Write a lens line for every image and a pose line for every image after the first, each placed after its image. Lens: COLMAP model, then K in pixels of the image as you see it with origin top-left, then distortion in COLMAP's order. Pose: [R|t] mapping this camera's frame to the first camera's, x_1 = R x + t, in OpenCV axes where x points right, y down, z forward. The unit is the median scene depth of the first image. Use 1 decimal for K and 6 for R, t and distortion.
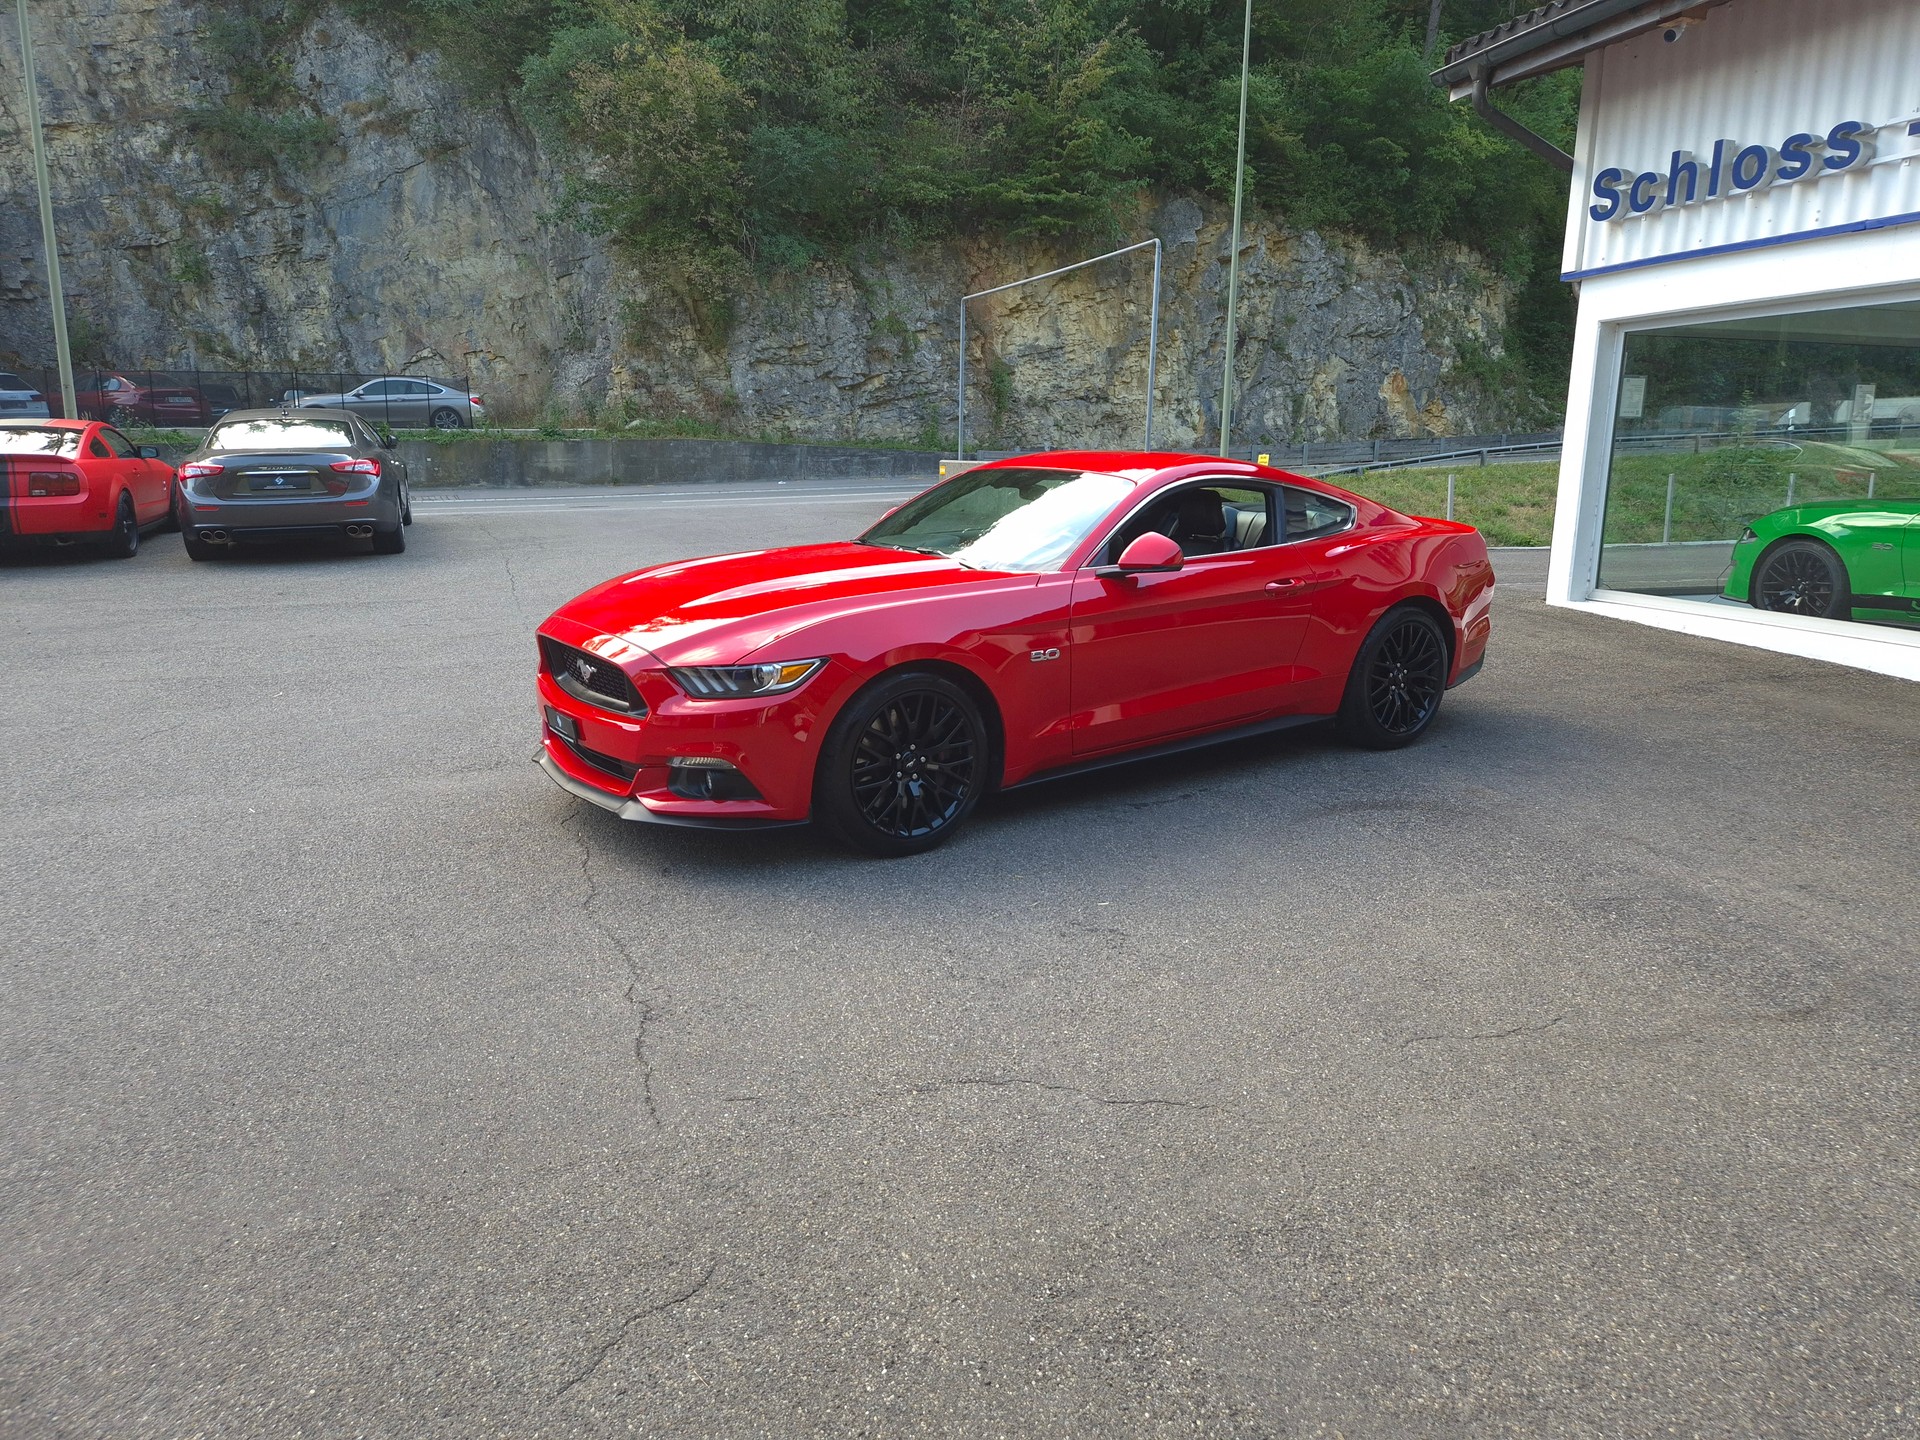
lens RADIAL K [[1269.5, 0, 986.0], [0, 1269.5, 700.6], [0, 0, 1]] dist [0.080651, -0.068557]
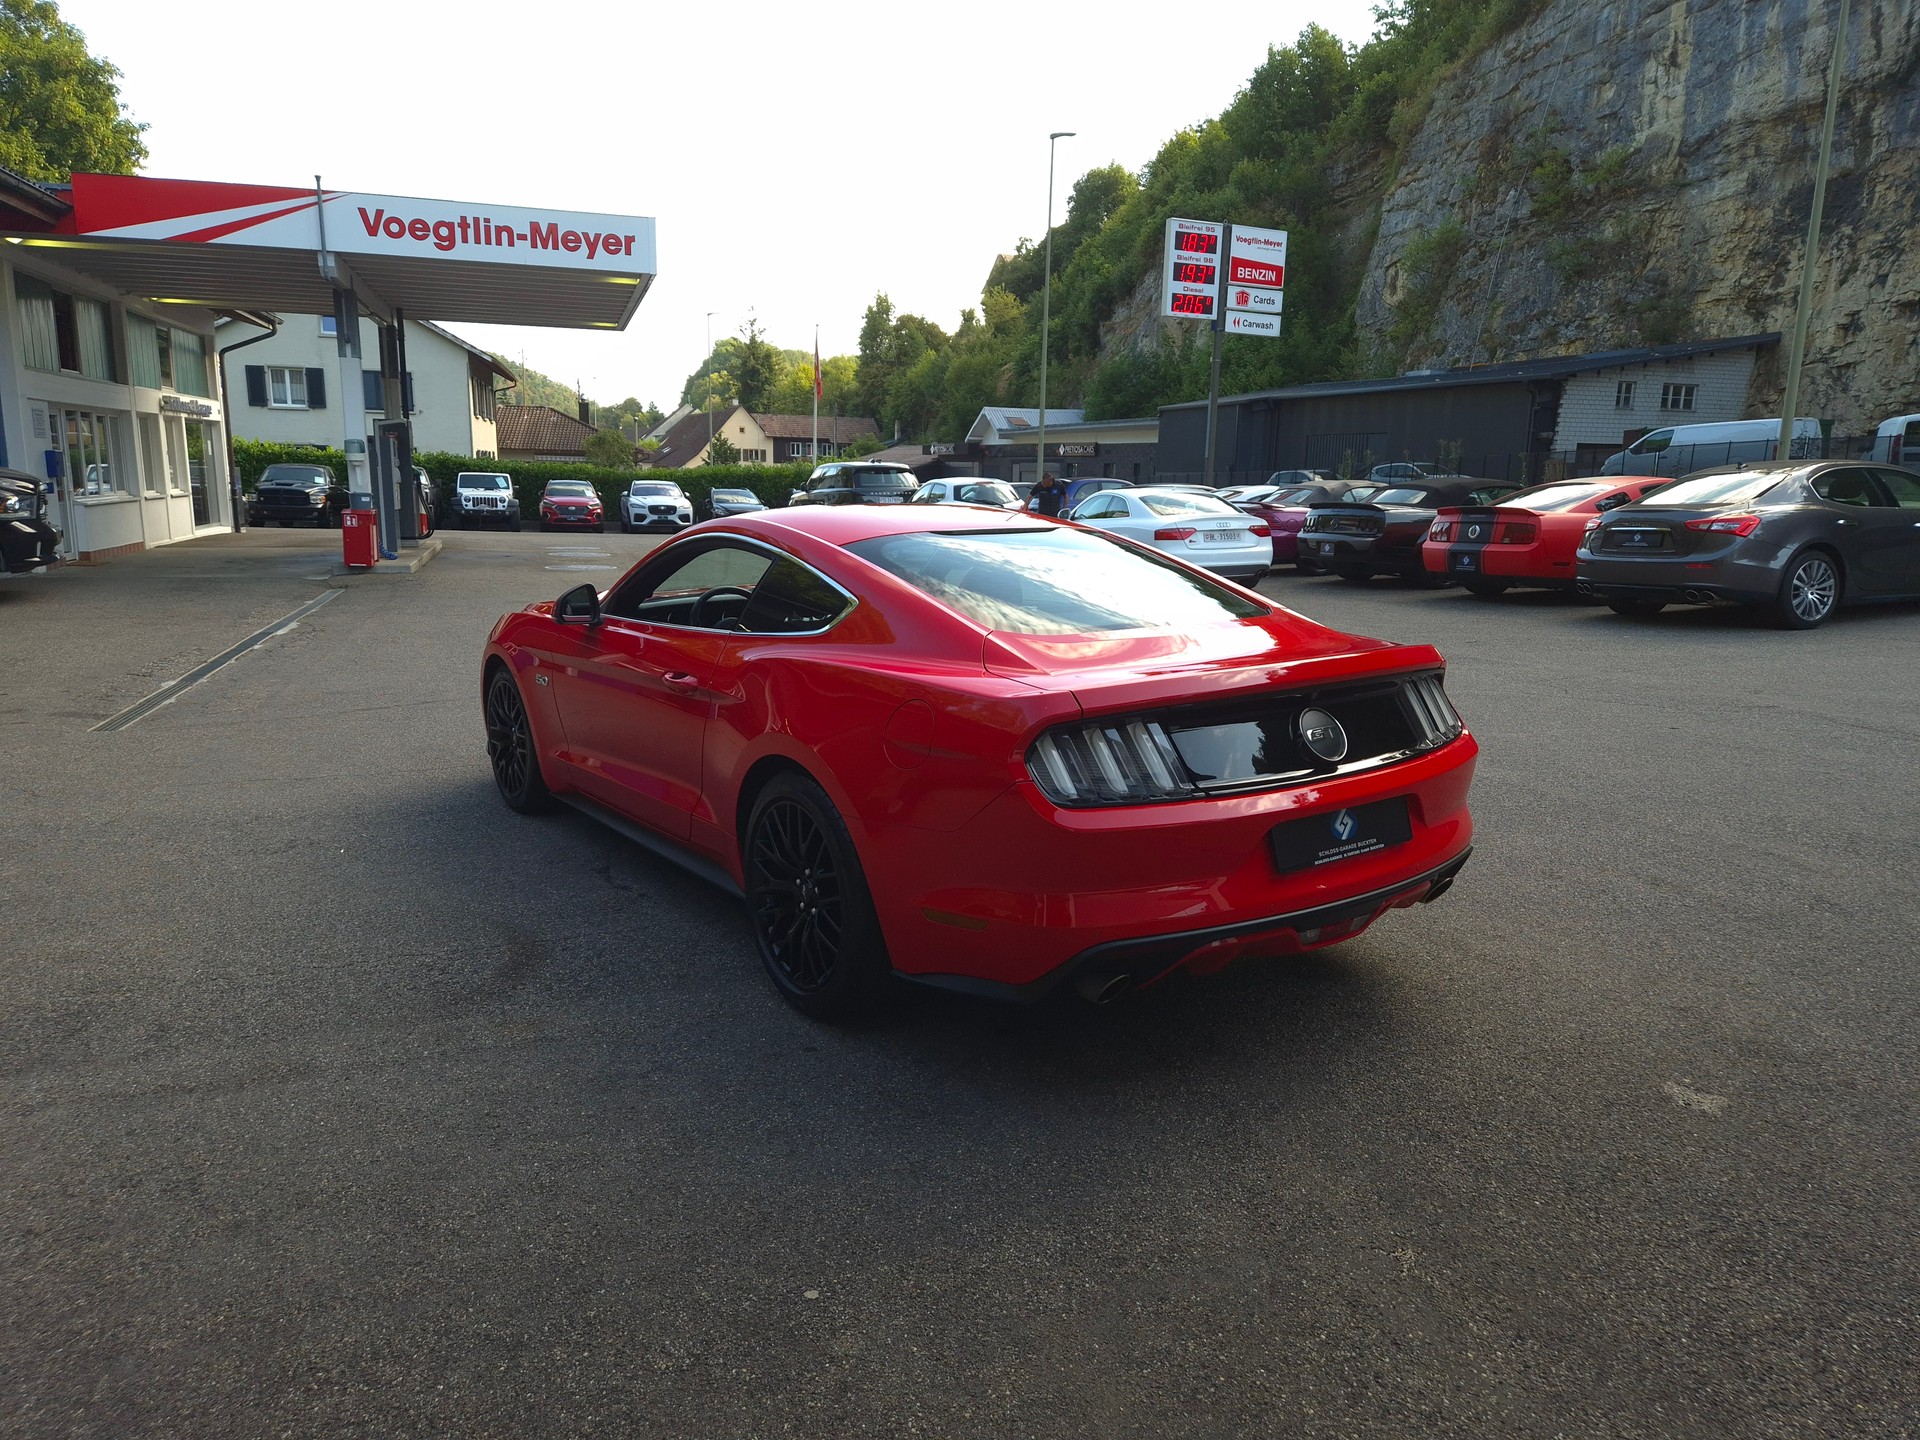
lens RADIAL K [[1280.9, 0, 960.0], [0, 1280.9, 720.0], [0, 0, 1]] dist [0.085132, -0.075470]
pose [[-0.017513, 0.176803, -0.984091, 0.131508], [-0.207672, 0.962134, 0.176554, -0.031585], [0.978042, 0.207460, 0.019867, 0.153702]]
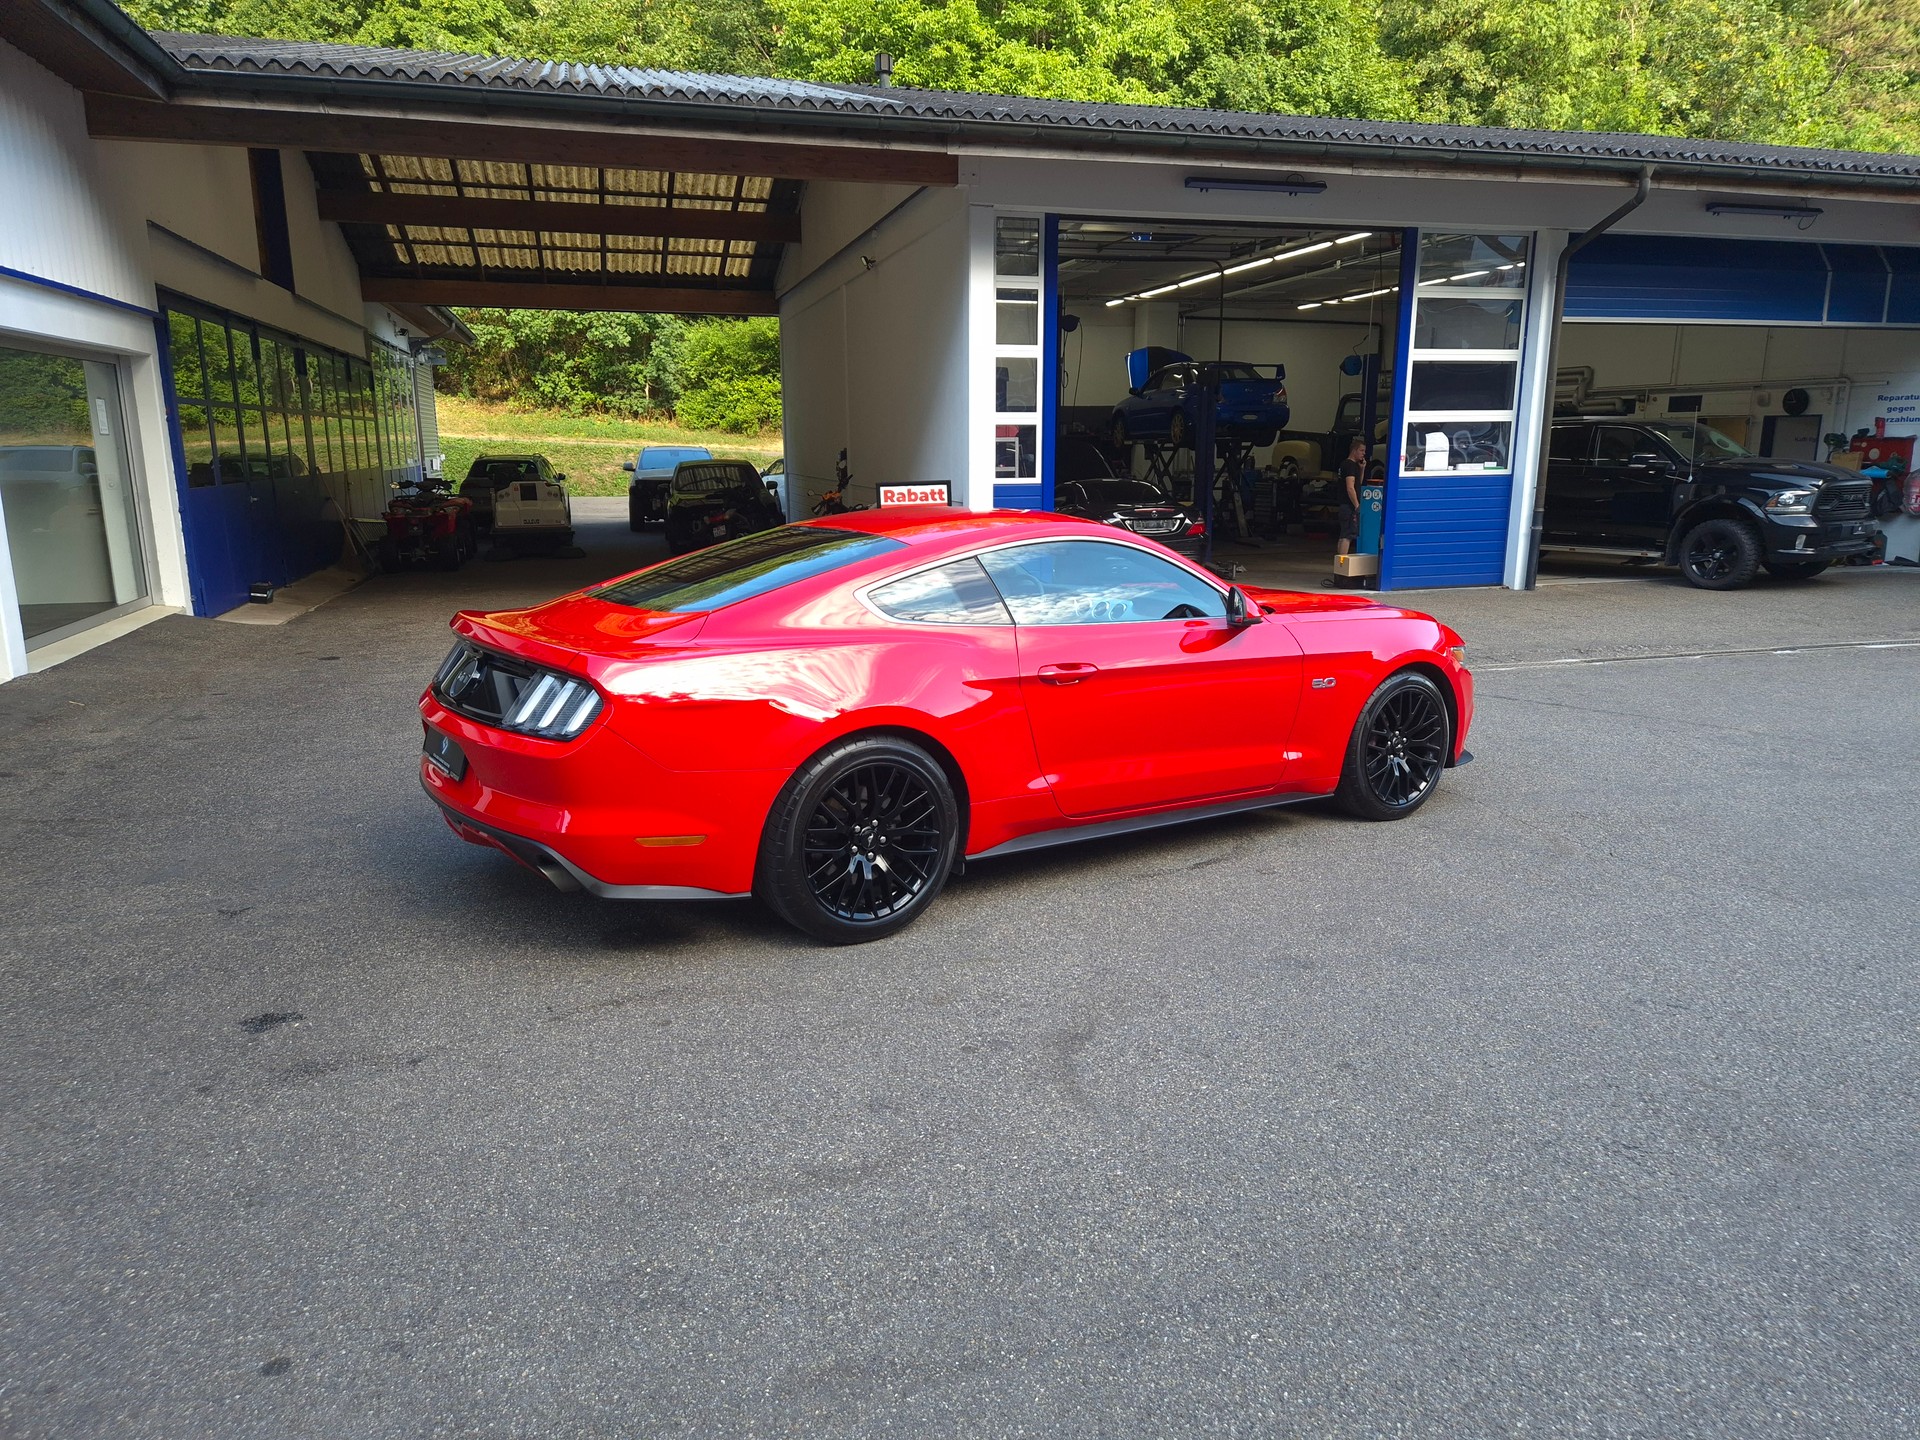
lens RADIAL K [[1280.0, 0, 955.8], [0, 1280.0, 715.6], [0, 0, 1]] dist [0.090363, -0.080496]
pose [[-0.998771, -0.018831, 0.045845, 0.009550], [0.000495, 0.921172, 0.389155, -0.059604], [-0.049559, 0.388700, -0.920031, 0.273020]]
